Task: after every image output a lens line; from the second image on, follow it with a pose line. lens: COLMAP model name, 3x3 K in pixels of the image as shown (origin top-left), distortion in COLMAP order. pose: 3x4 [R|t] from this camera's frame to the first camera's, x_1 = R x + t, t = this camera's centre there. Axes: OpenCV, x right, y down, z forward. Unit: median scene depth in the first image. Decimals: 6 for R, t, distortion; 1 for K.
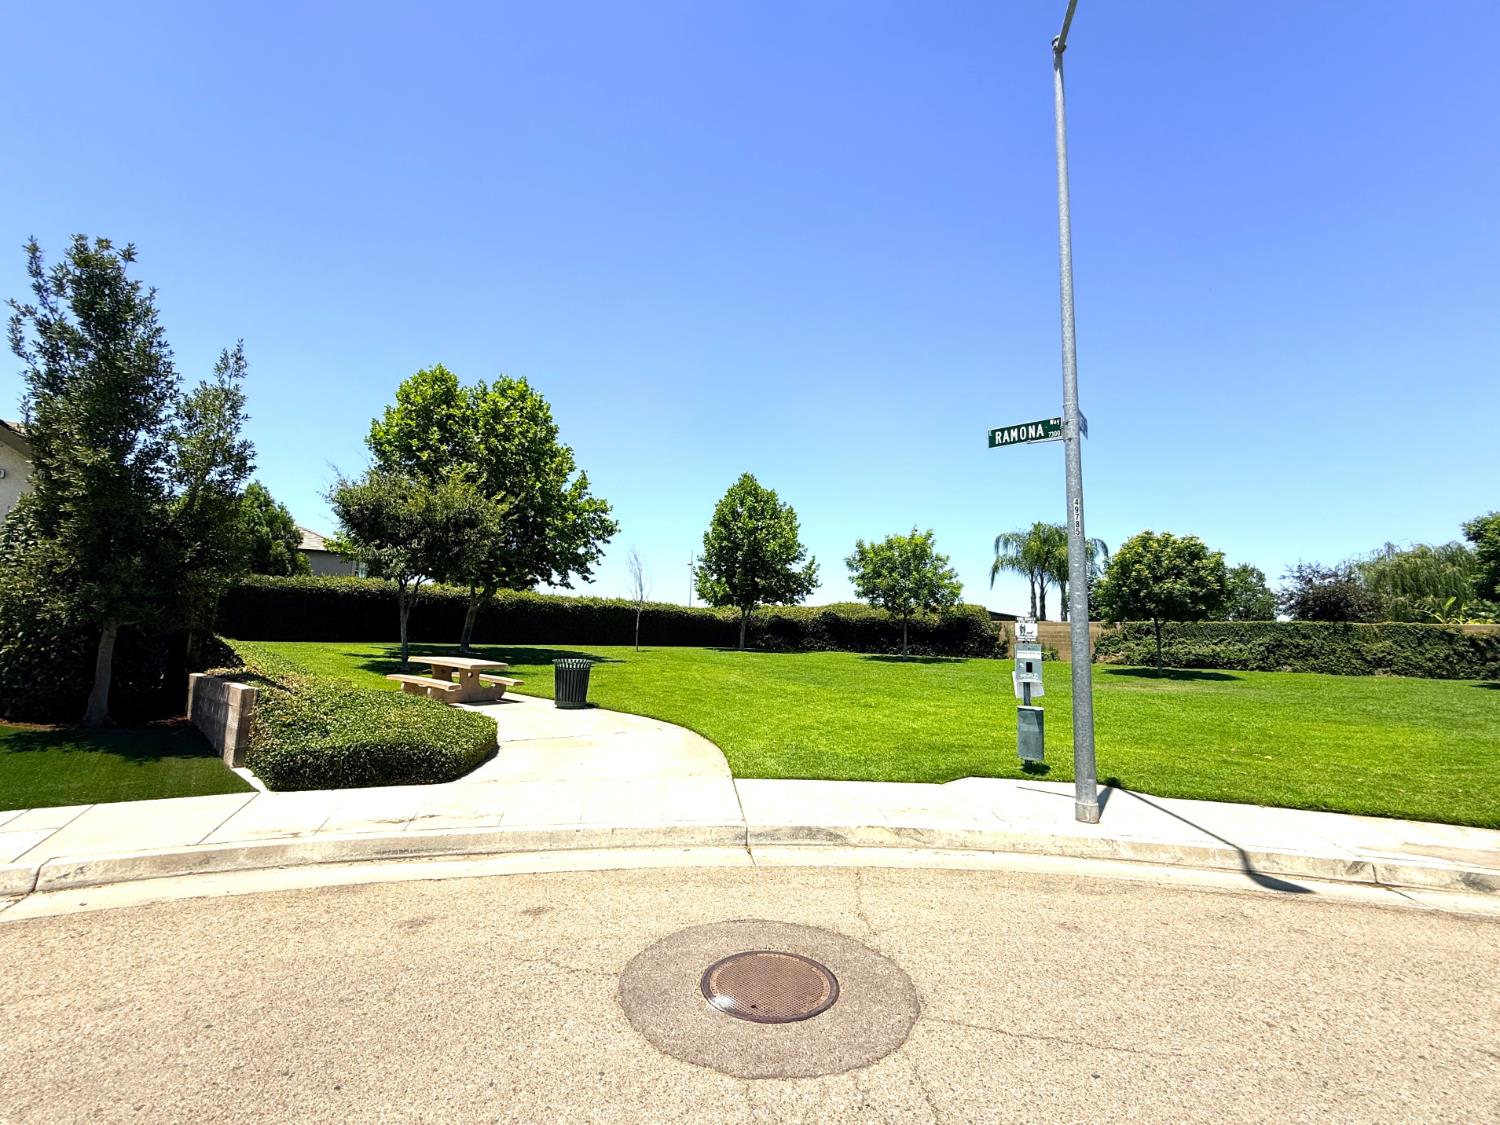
lens RADIAL K [[628.5, 0, 750.0], [0, 628.5, 562.5], [0, 0, 1]] dist [-0.000169, -0.000063]
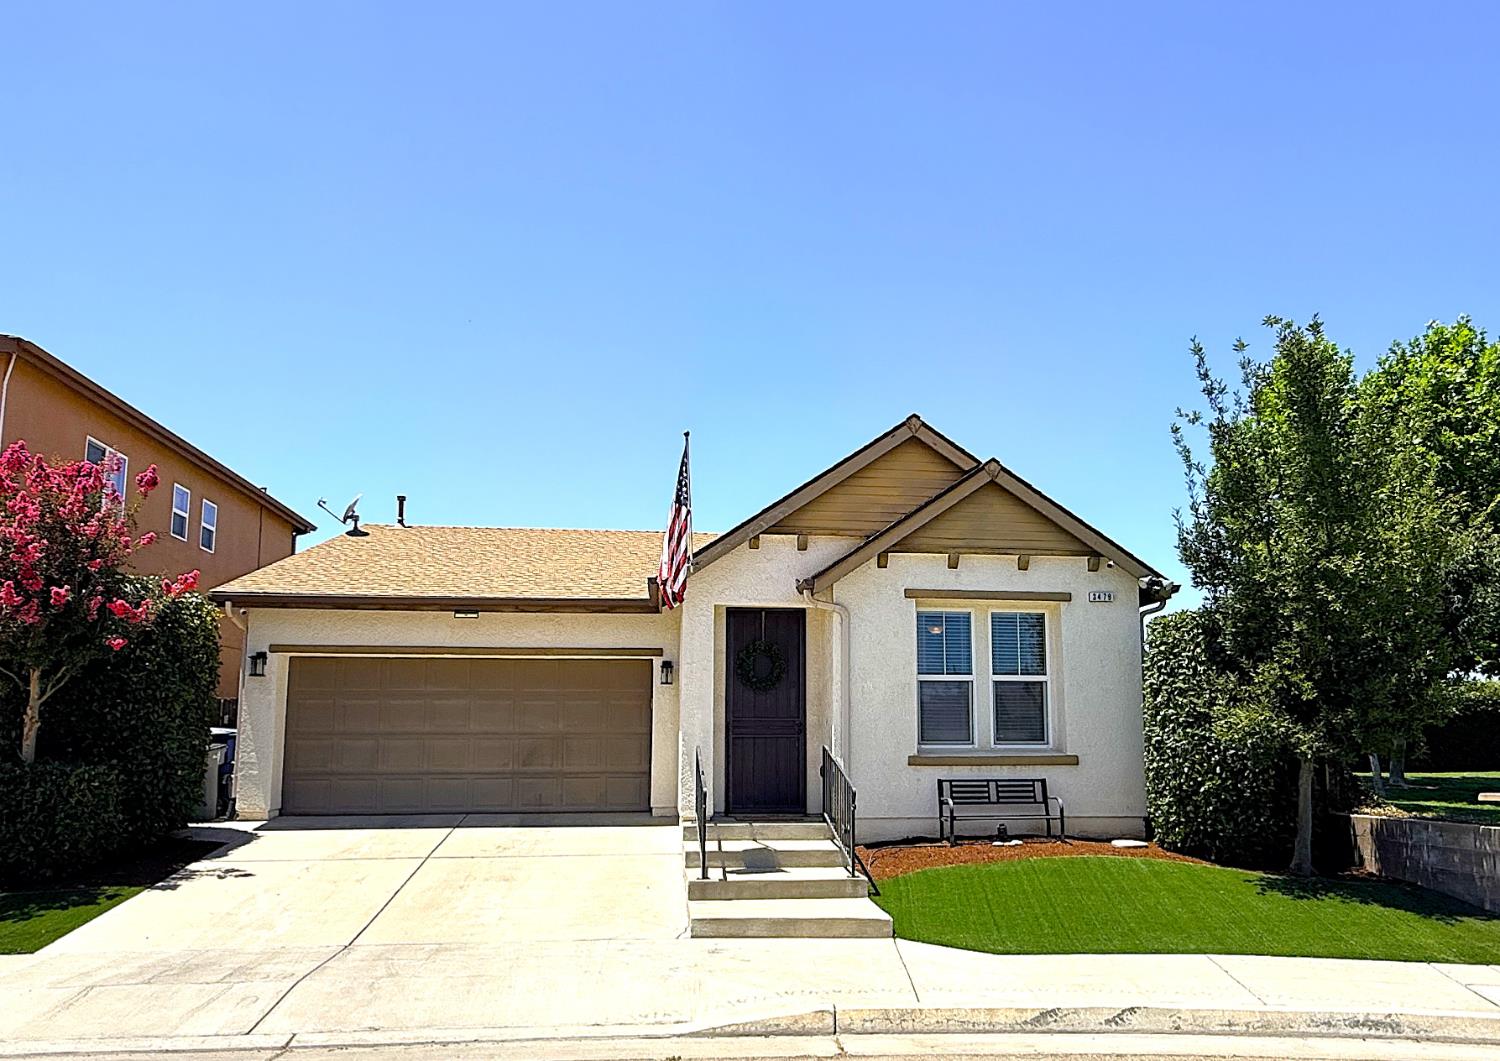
lens RADIAL K [[1074.3, 0, 797.4], [0, 1074.3, 614.6], [0, 0, 1]] dist [0.000196, -0.000721]
pose [[0.725026, -0.118166, -0.678509, -0.177284], [0.106739, 0.992547, -0.058801, -0.027947], [0.680400, -0.029791, 0.732235, -0.186099]]
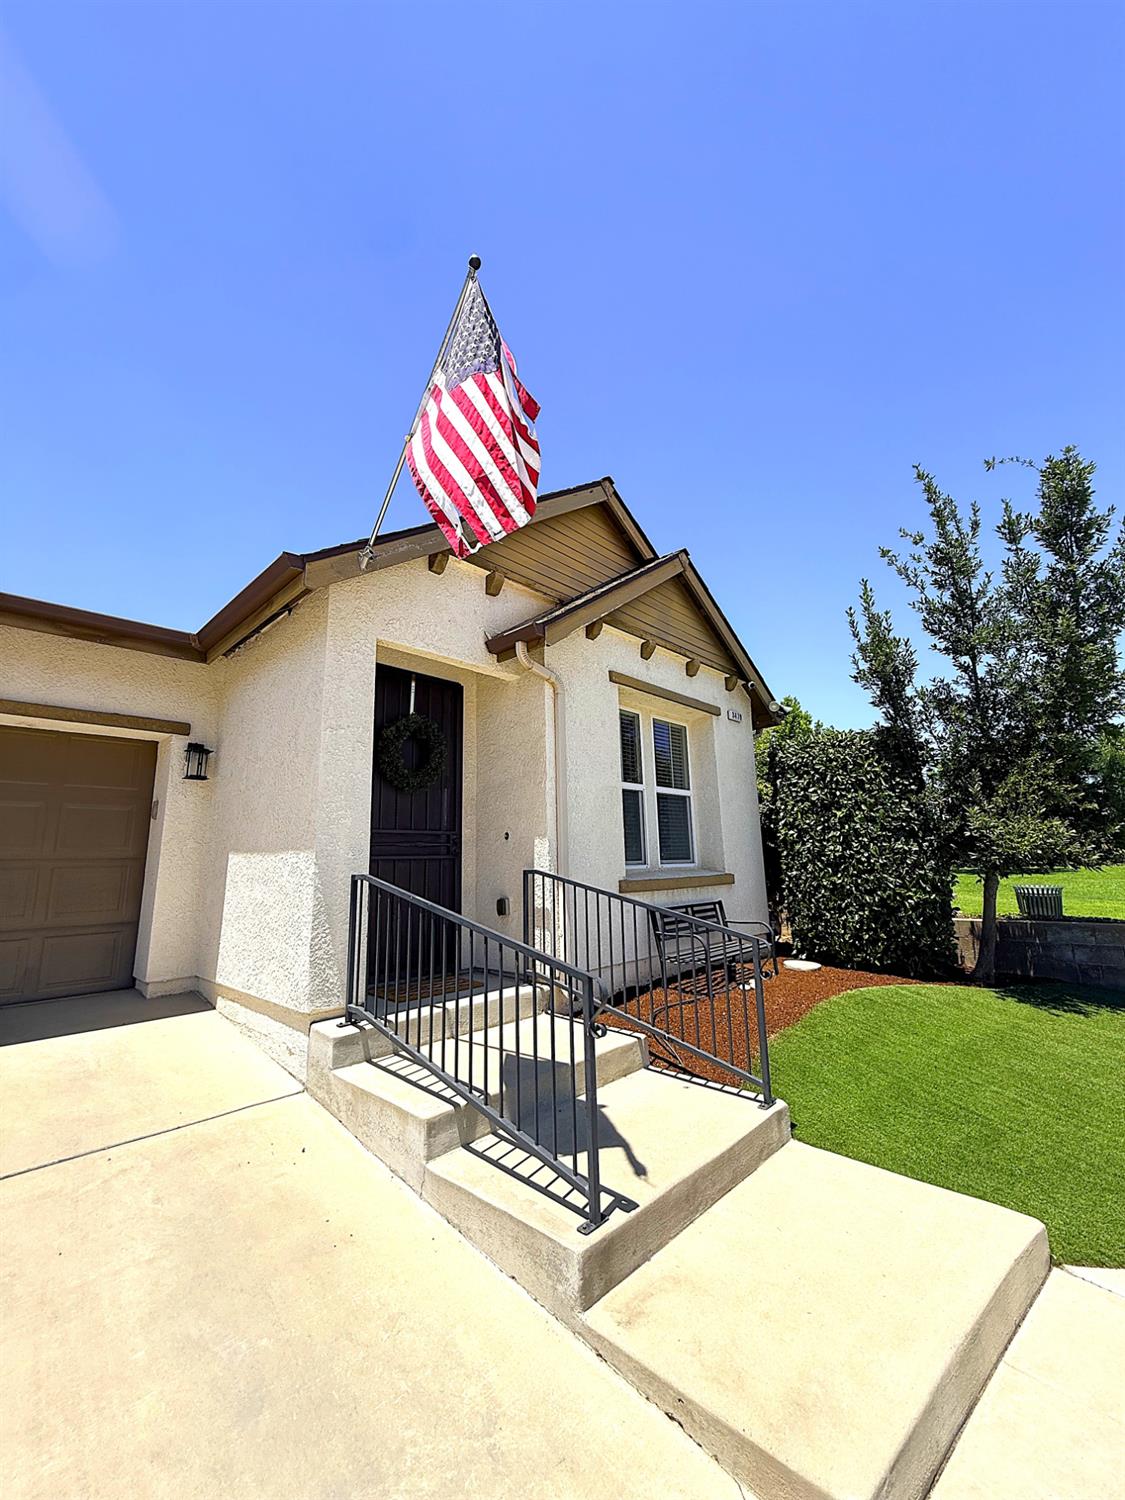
lens RADIAL K [[597.6, 0, 562.5], [0, 597.6, 750.0], [0, 0, 1]] dist [-0.000650, -0.000347]
pose [[0.995233, -0.071100, -0.066747, -0.544659], [0.066180, 0.995117, -0.073230, -0.017050], [0.071628, 0.068463, 0.995079, 0.027434]]
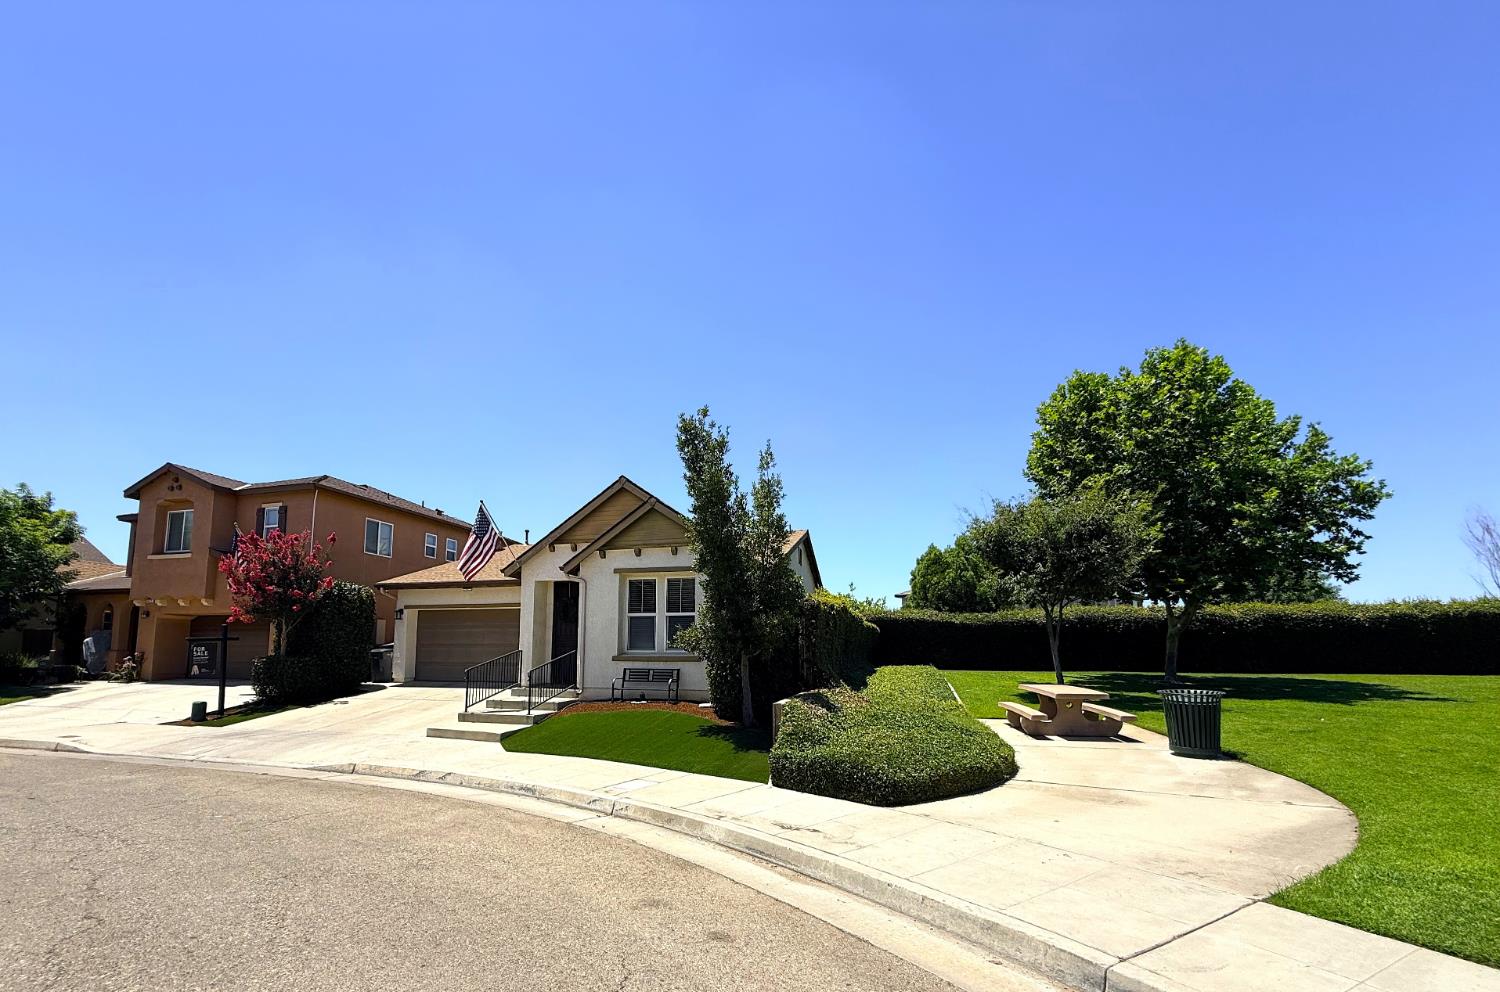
lens RADIAL K [[632.5, 0, 716.8], [0, 632.5, 591.5], [0, 0, 1]] dist [-0.000686, -0.000151]
pose [[0.393518, -0.120456, -0.911391, 0.114879], [0.118283, 0.989773, -0.079744, 0.019723], [0.911676, -0.076421, 0.403742, 0.120817]]
